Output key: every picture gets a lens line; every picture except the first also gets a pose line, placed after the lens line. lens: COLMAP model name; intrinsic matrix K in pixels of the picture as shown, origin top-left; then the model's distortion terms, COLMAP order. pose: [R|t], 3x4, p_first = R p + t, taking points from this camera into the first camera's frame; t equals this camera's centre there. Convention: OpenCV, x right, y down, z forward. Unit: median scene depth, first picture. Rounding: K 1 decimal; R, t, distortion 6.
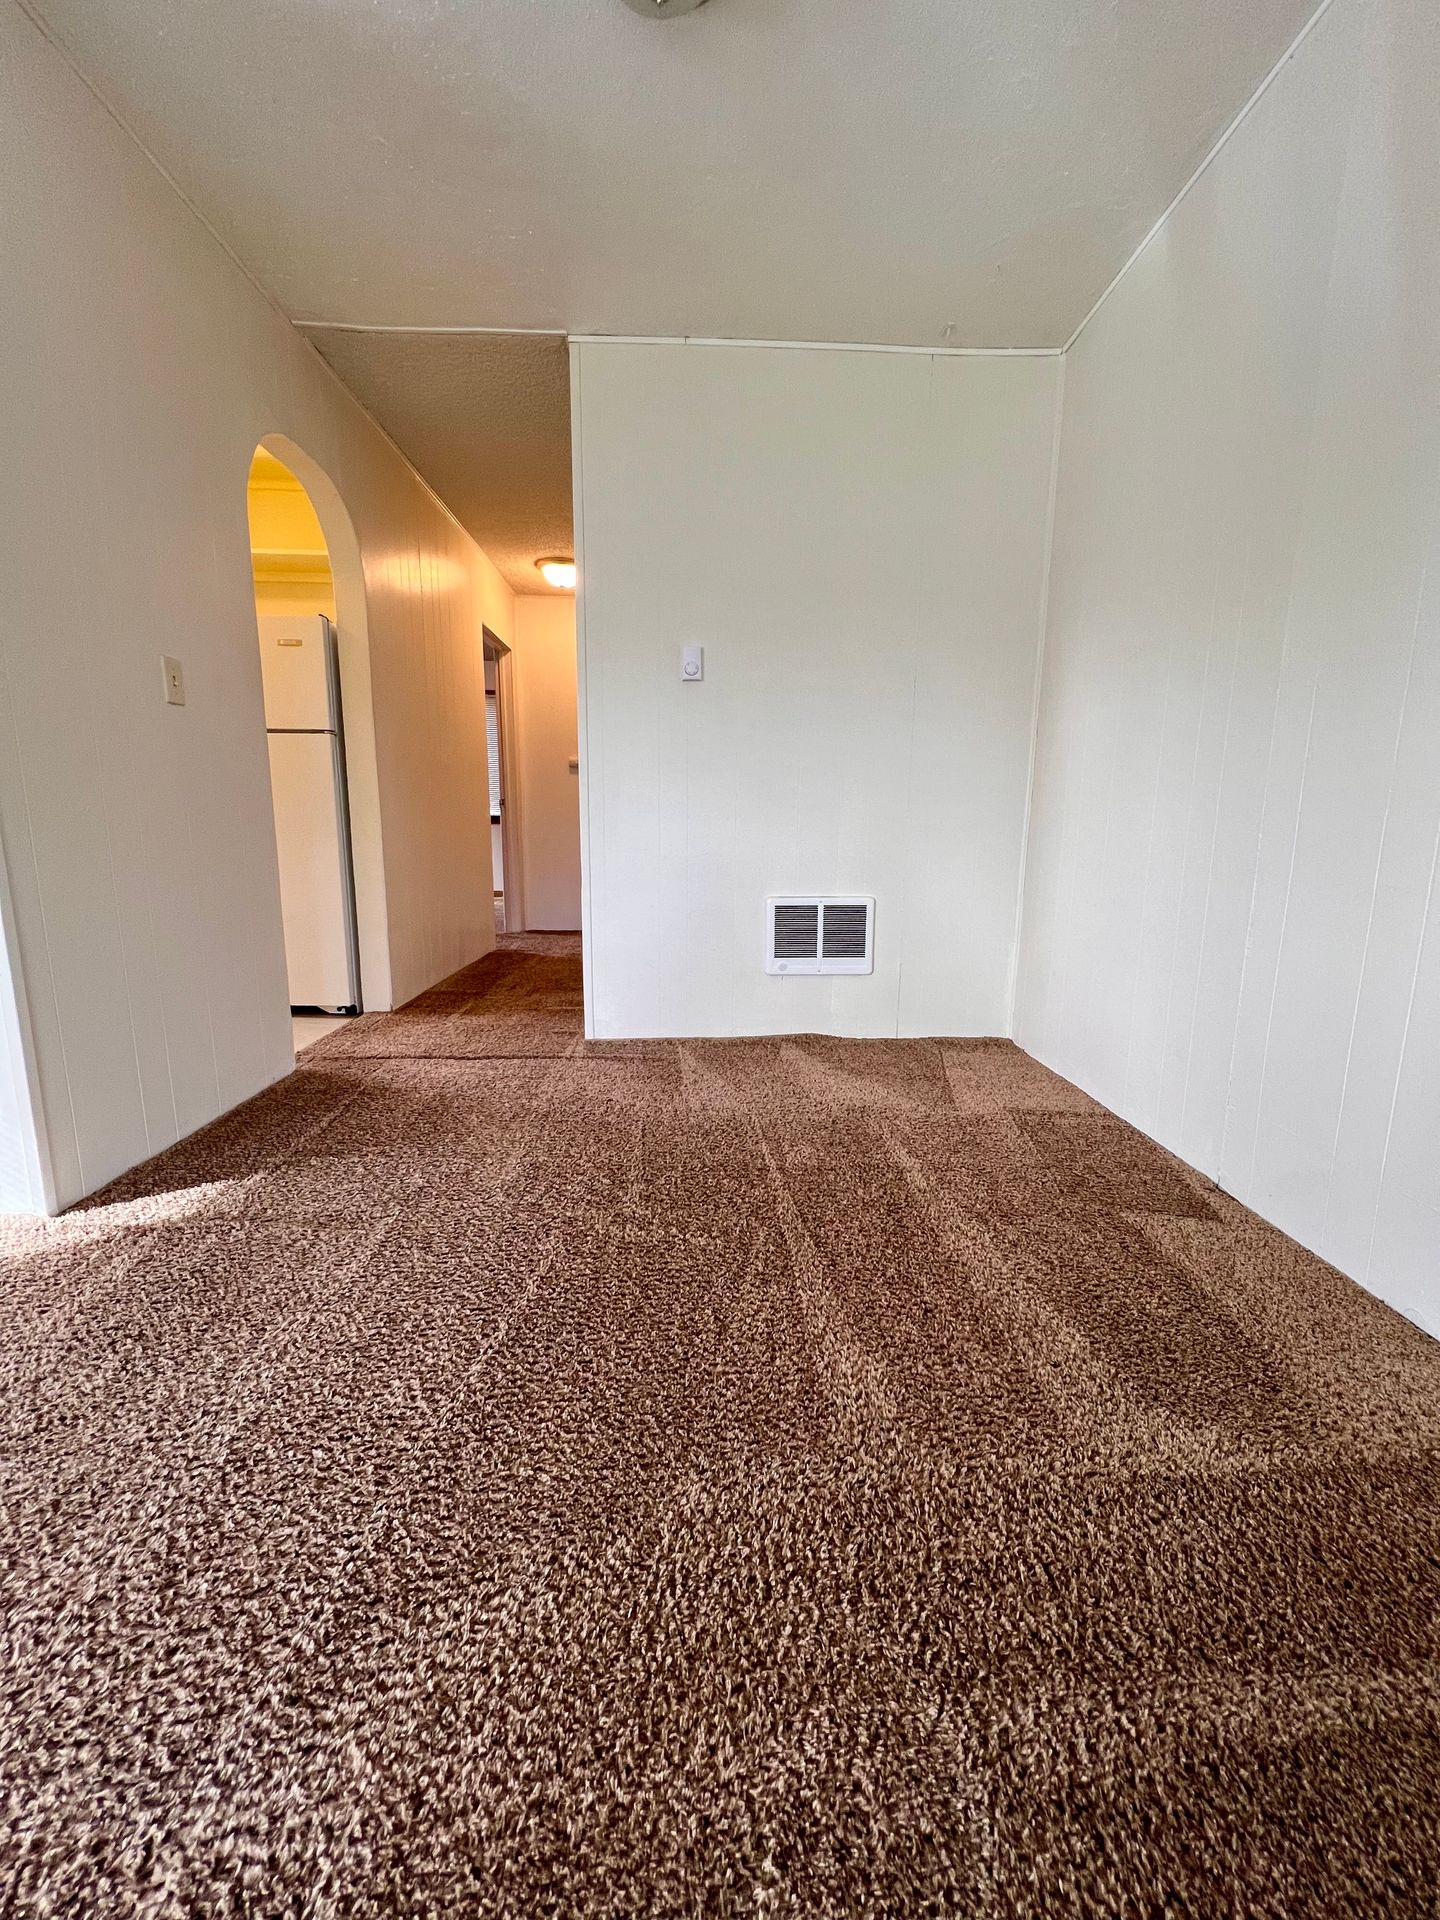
lens RADIAL K [[767.9, 0, 720.3], [0, 767.9, 944.0], [0, 0, 1]] dist [-0.002211, 0.000355]
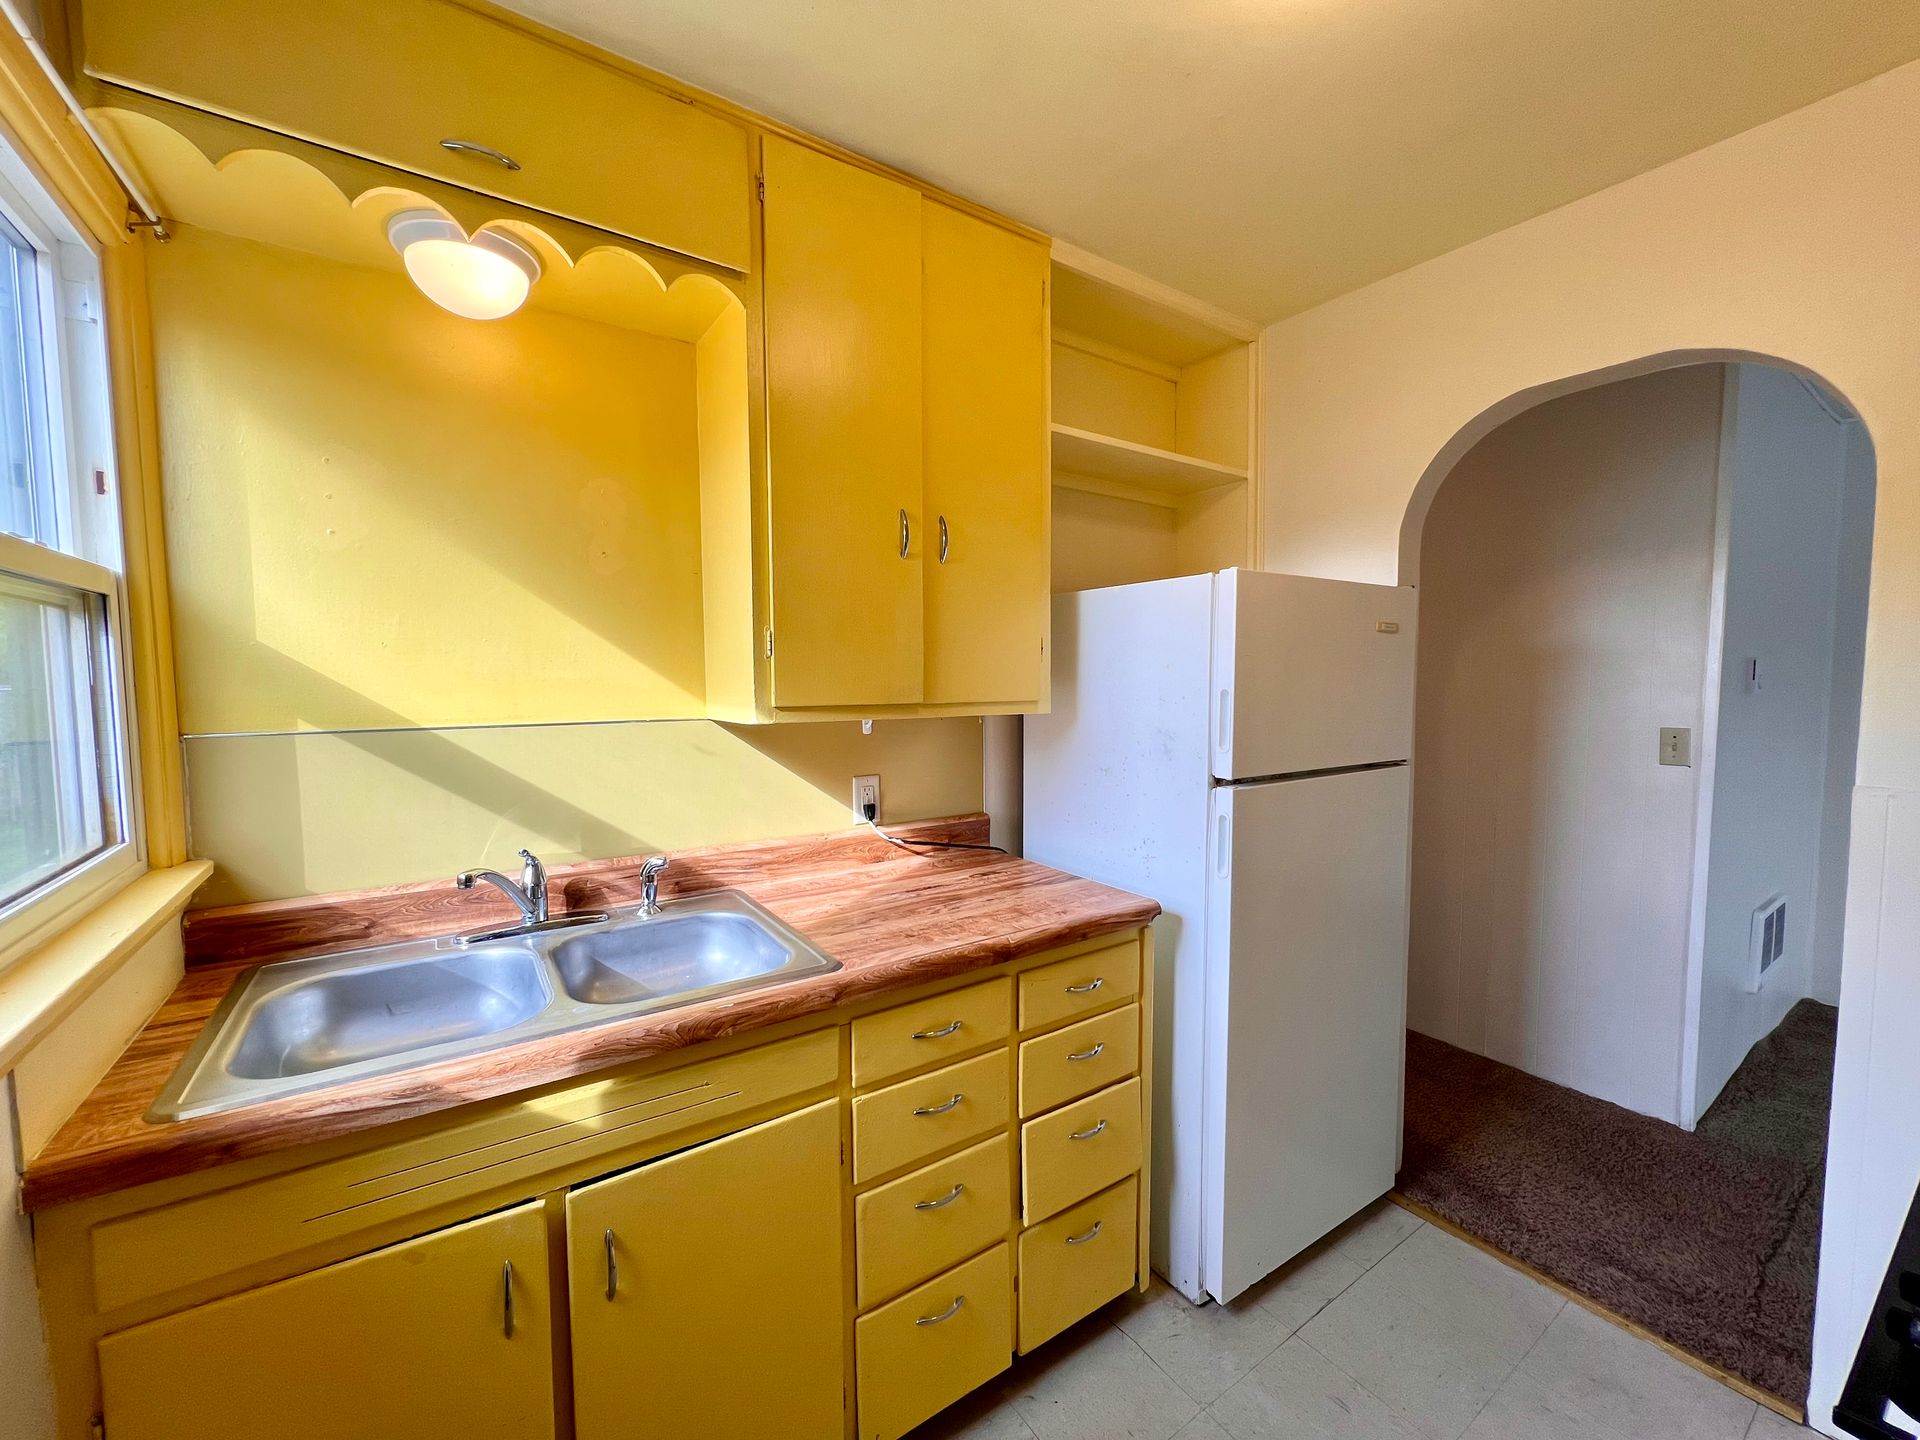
lens RADIAL K [[769.1, 0, 957.2], [0, 769.1, 726.0], [0, 0, 1]] dist [-0.001085, 0.000440]
pose [[0.844352, -0.050614, 0.533393, -1.097858], [0.098892, 0.993146, -0.062305, -0.287681], [-0.526583, 0.105356, 0.843570, 0.620010]]
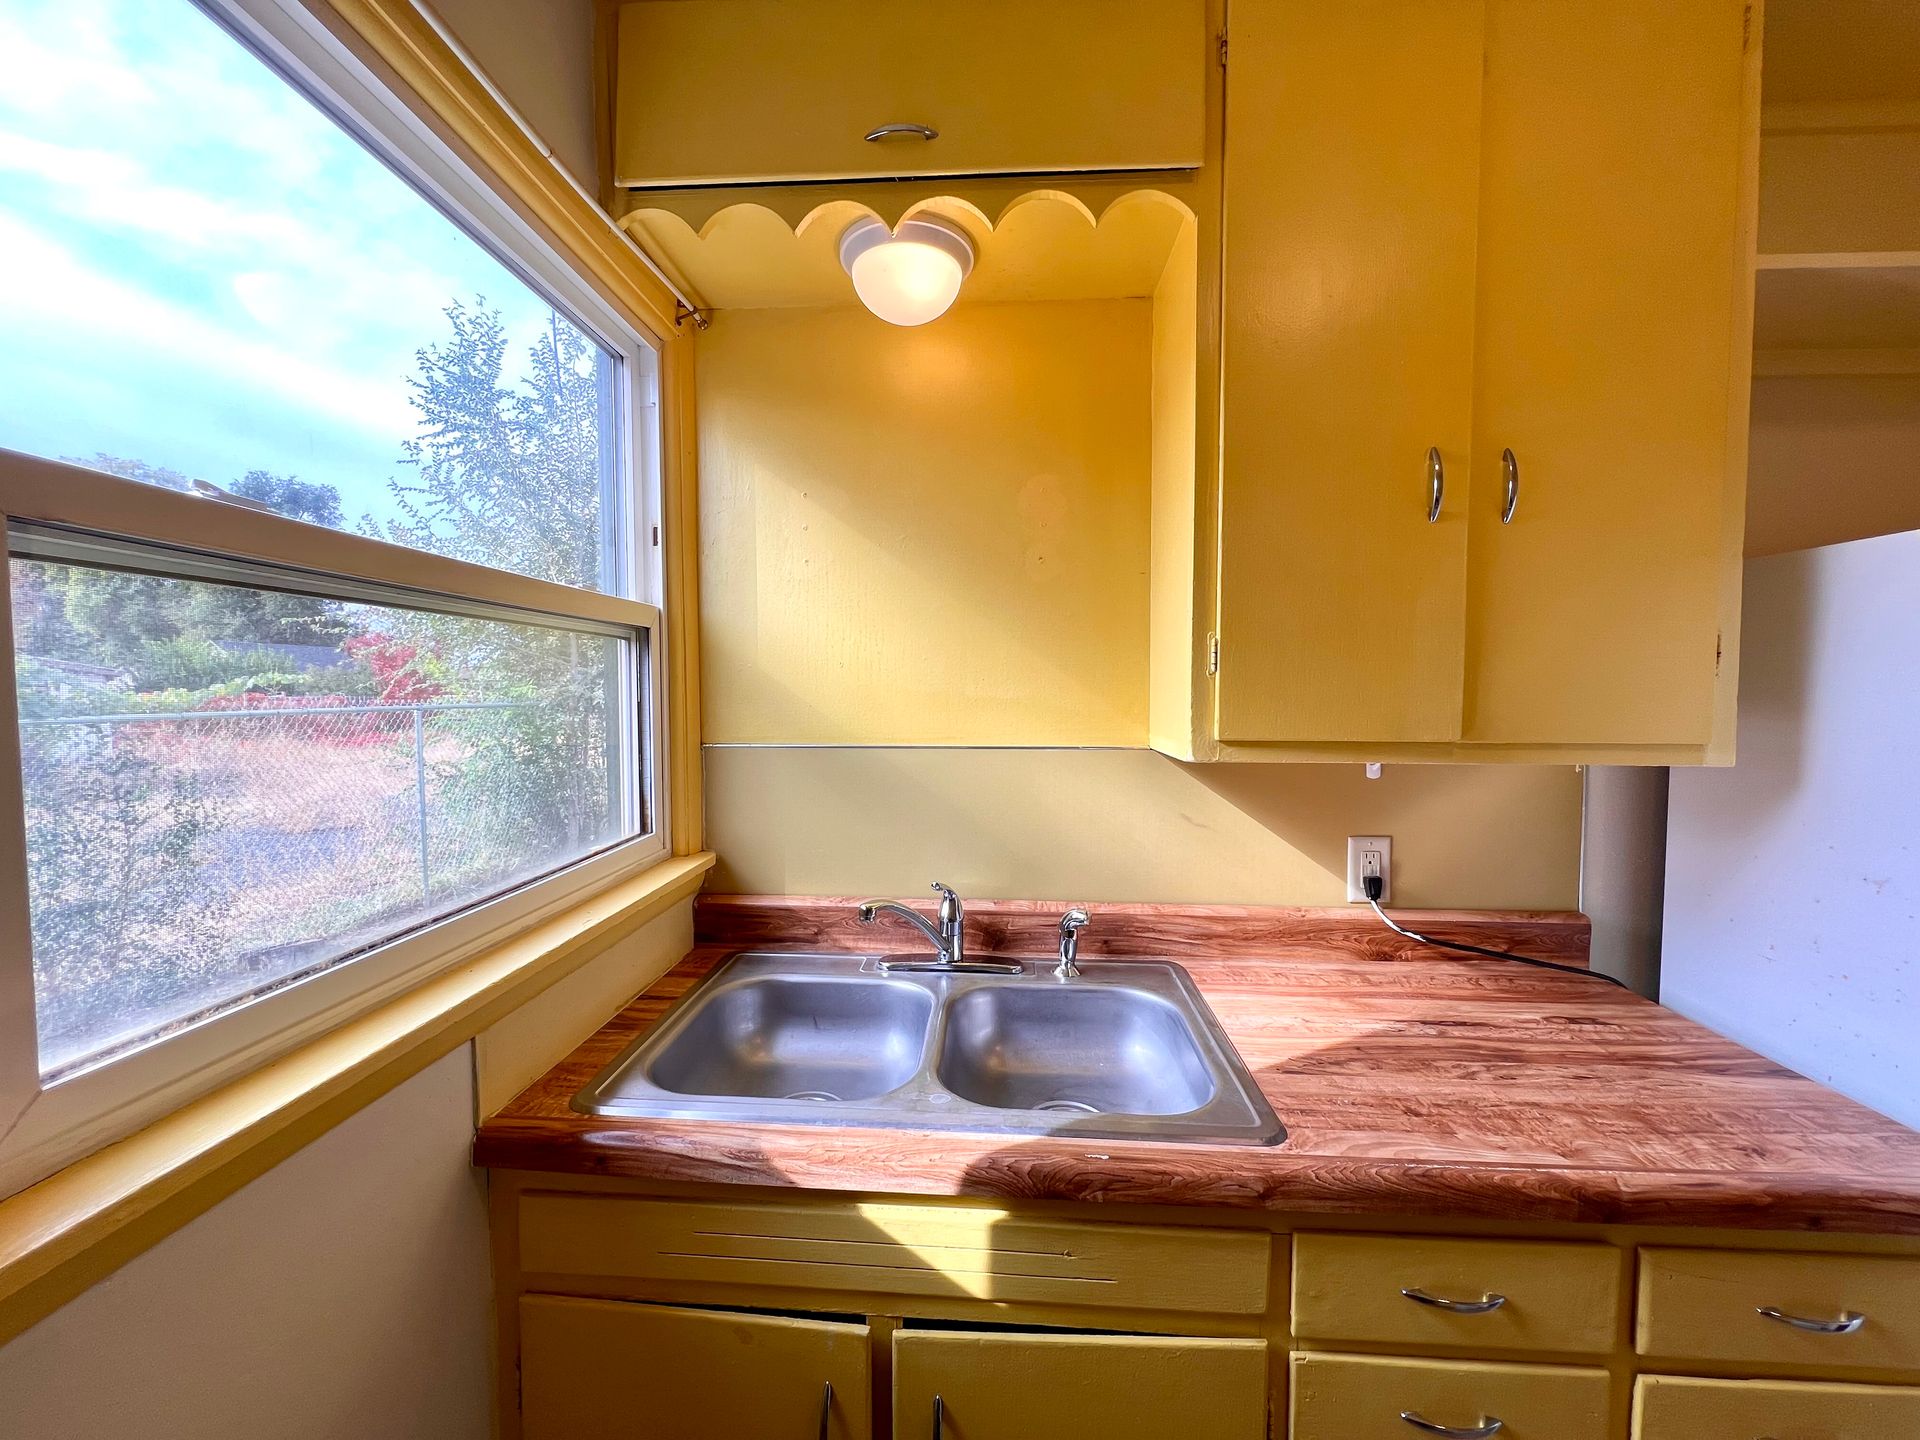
lens RADIAL K [[769.1, 0, 961.0], [0, 769.1, 724.3], [0, 0, 1]] dist [-0.001085, 0.000440]
pose [[0.995532, -0.006418, -0.094207, -1.027506], [-0.004361, 0.993497, -0.113774, -0.305732], [0.094324, 0.113676, 0.989030, 0.711806]]
